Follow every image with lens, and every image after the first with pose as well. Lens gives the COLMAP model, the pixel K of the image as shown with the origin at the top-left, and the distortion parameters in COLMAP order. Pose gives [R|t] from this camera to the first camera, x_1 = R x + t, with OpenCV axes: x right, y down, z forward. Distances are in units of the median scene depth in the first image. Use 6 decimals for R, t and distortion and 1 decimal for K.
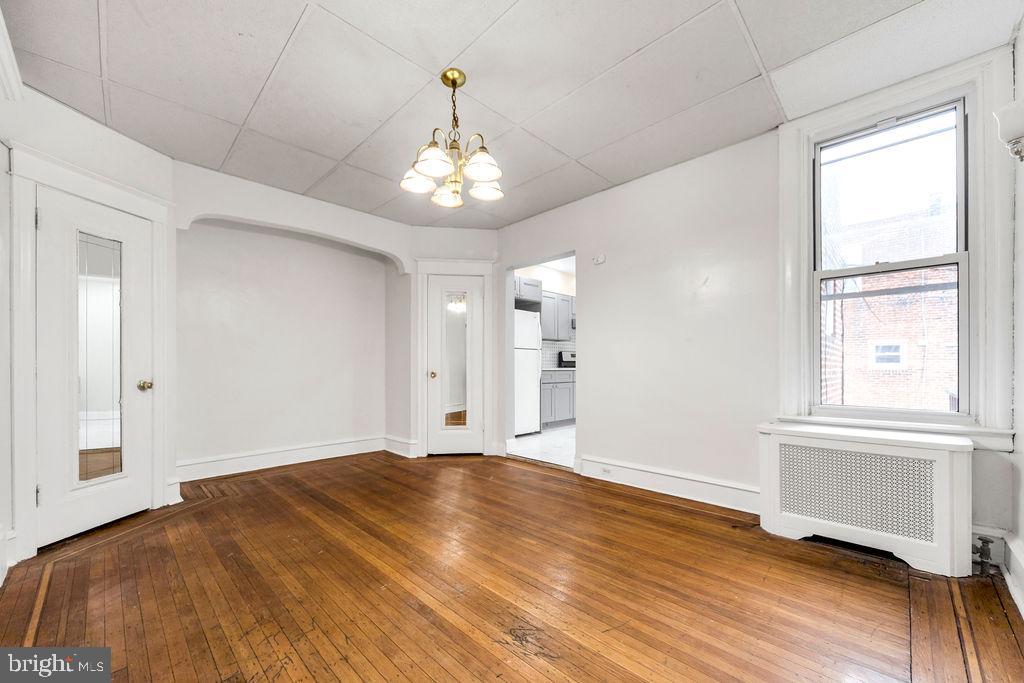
lens RADIAL K [[389.0, 0, 512.1], [0, 389.0, 364.9], [0, 0, 1]] dist [0.002737, 0.000308]
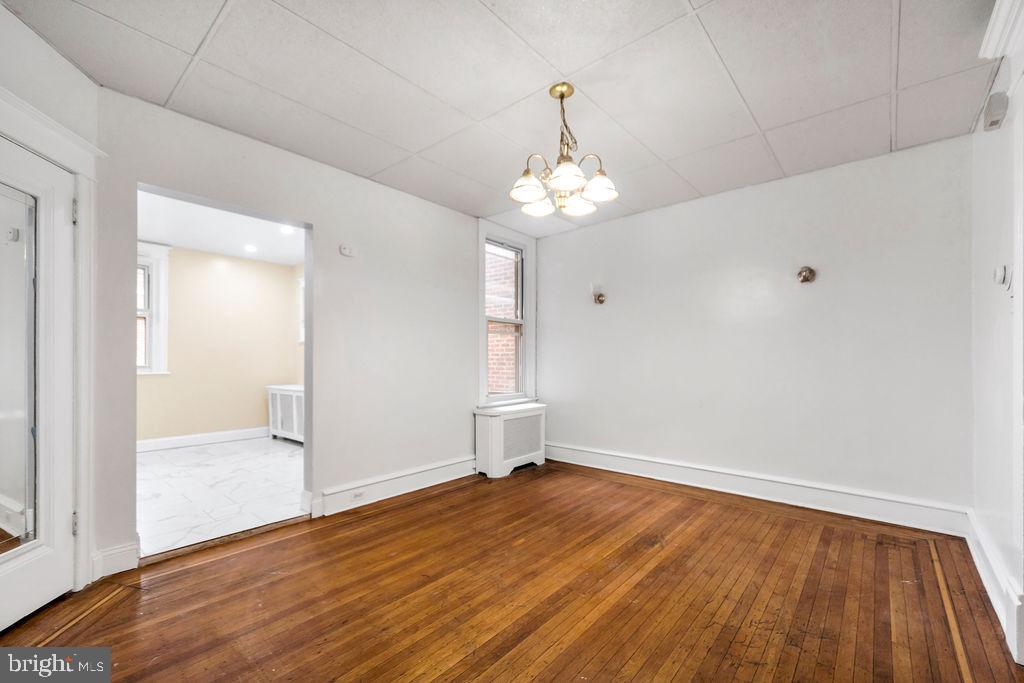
lens RADIAL K [[424.3, 0, 500.8], [0, 424.3, 362.7], [0, 0, 1]] dist [0.004509, 0.000066]
pose [[-0.040898, 0.004839, 0.999152, -1.155948], [0.001134, 0.999988, -0.004797, -0.036679], [-0.999163, 0.000937, -0.040903, 1.131020]]
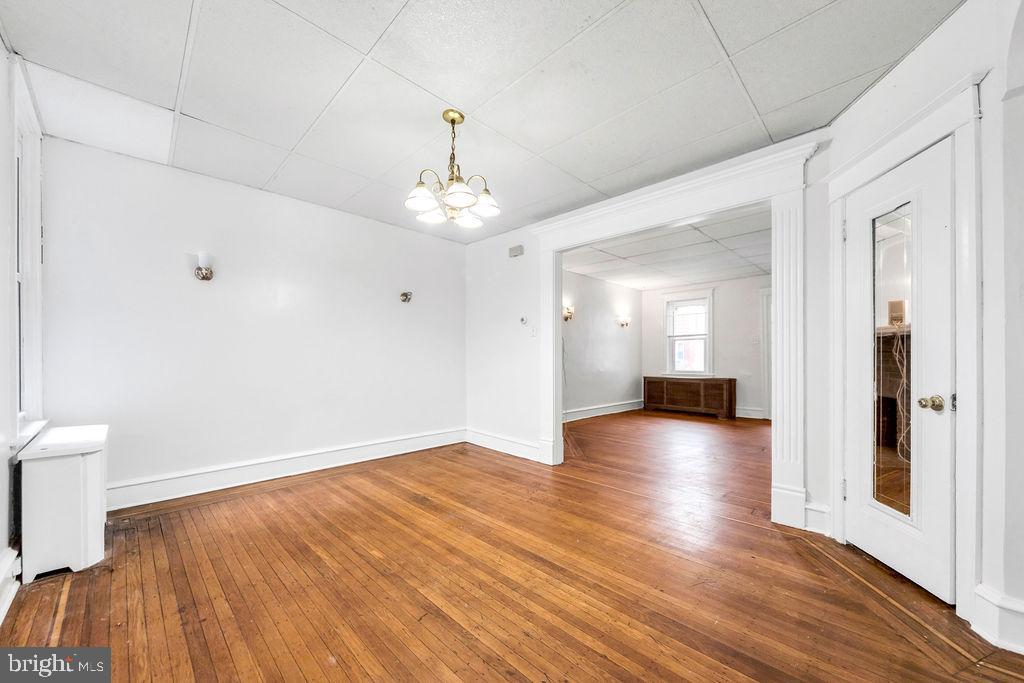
lens RADIAL K [[389.0, 0, 522.4], [0, 389.0, 358.5], [0, 0, 1]] dist [0.002737, 0.000308]
pose [[-0.999902, 0.005692, -0.012787, -0.315279], [0.005670, 0.999982, 0.001761, -0.031304], [0.012797, 0.001689, -0.999917, 2.025248]]
